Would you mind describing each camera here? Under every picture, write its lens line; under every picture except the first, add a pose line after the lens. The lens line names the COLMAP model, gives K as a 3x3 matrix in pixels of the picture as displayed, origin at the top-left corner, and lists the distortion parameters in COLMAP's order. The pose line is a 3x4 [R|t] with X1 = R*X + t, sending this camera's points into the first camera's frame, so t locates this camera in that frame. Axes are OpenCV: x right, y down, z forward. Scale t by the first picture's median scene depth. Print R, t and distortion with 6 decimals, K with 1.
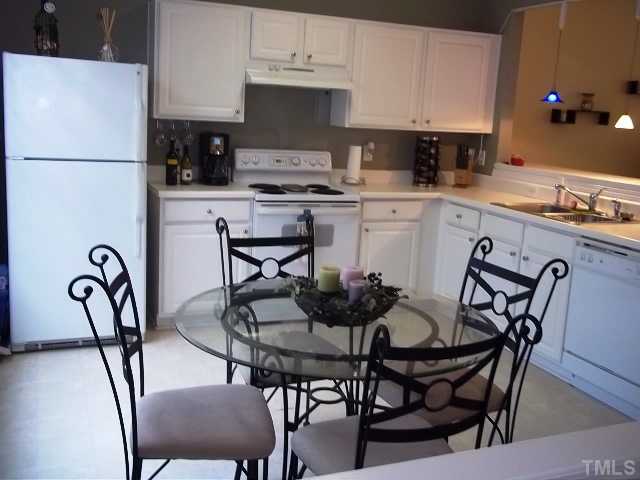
lens RADIAL K [[685.3, 0, 326.9], [0, 685.3, 239.9], [0, 0, 1]] dist [0.015084, 0.000000]
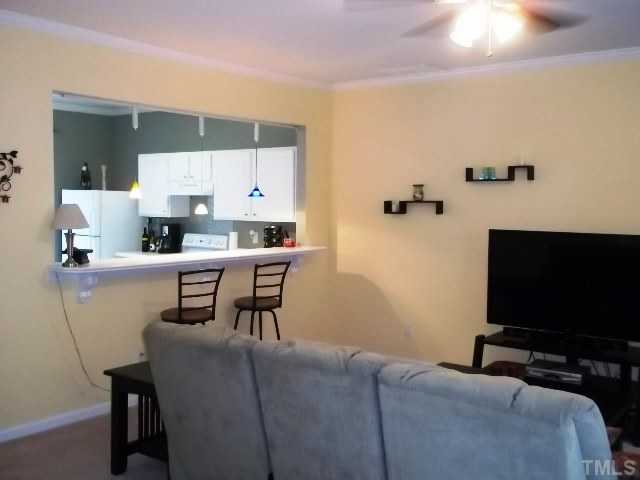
lens RADIAL K [[685.3, 0, 326.9], [0, 685.3, 239.2], [0, 0, 1]] dist [0.015084, 0.000000]
pose [[0.484006, 0.002843, -0.875060, 1.619158], [-0.148579, 0.985742, -0.078978, -0.041189], [0.862359, 0.168242, 0.477527, 0.541672]]
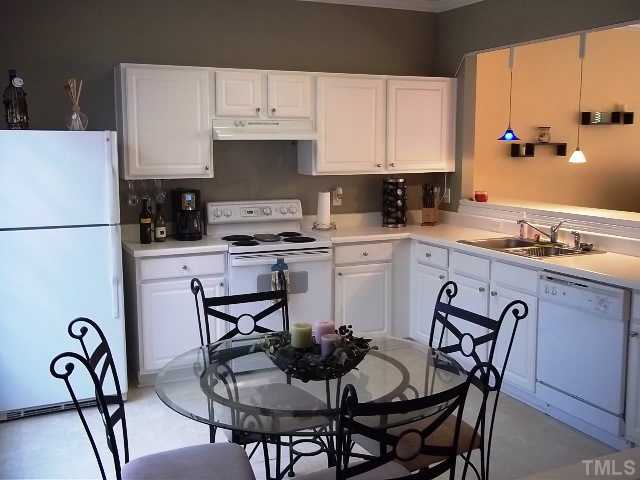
lens RADIAL K [[685.3, 0, 326.7], [0, 685.3, 240.2], [0, 0, 1]] dist [0.015084, 0.000000]
pose [[0.997421, -0.063954, 0.032578, 0.008643], [0.065472, 0.996705, -0.047872, -0.018274], [-0.029409, 0.049882, 0.998322, -0.026879]]
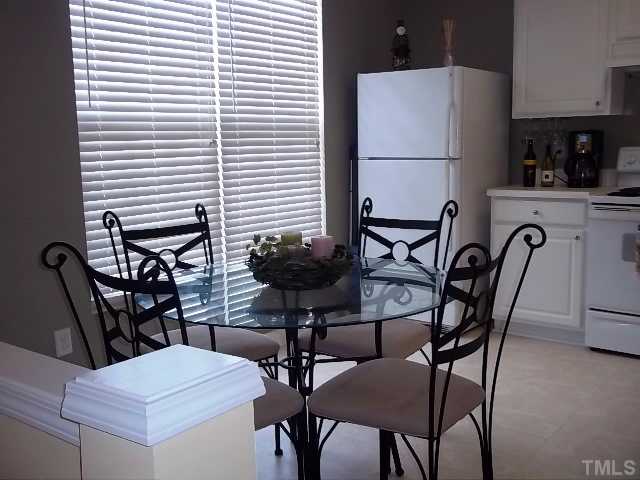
lens RADIAL K [[685.3, 0, 323.7], [0, 685.3, 236.5], [0, 0, 1]] dist [0.015084, 0.000000]
pose [[0.488675, 0.056760, -0.870618, 0.478965], [-0.113256, 0.993565, 0.001205, 0.021452], [0.865084, 0.098014, 0.491959, 0.285340]]
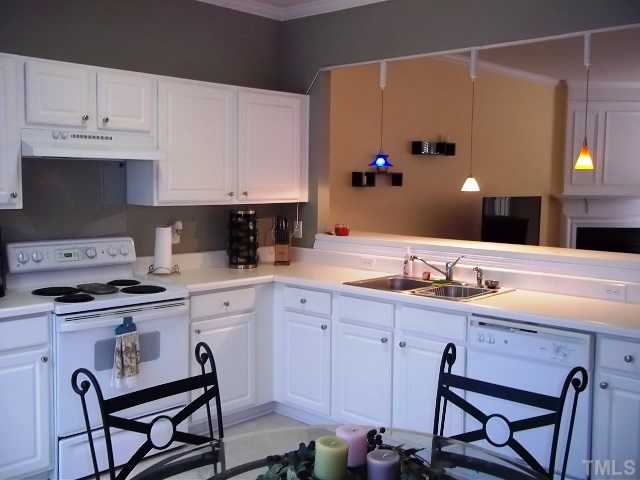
lens RADIAL K [[685.3, 0, 324.1], [0, 685.3, 240.4], [0, 0, 1]] dist [0.015084, 0.000000]
pose [[0.911415, -0.081264, 0.403384, -0.130226], [0.115916, 0.991310, -0.062199, -0.055905], [-0.394824, 0.103448, 0.912914, 0.208578]]
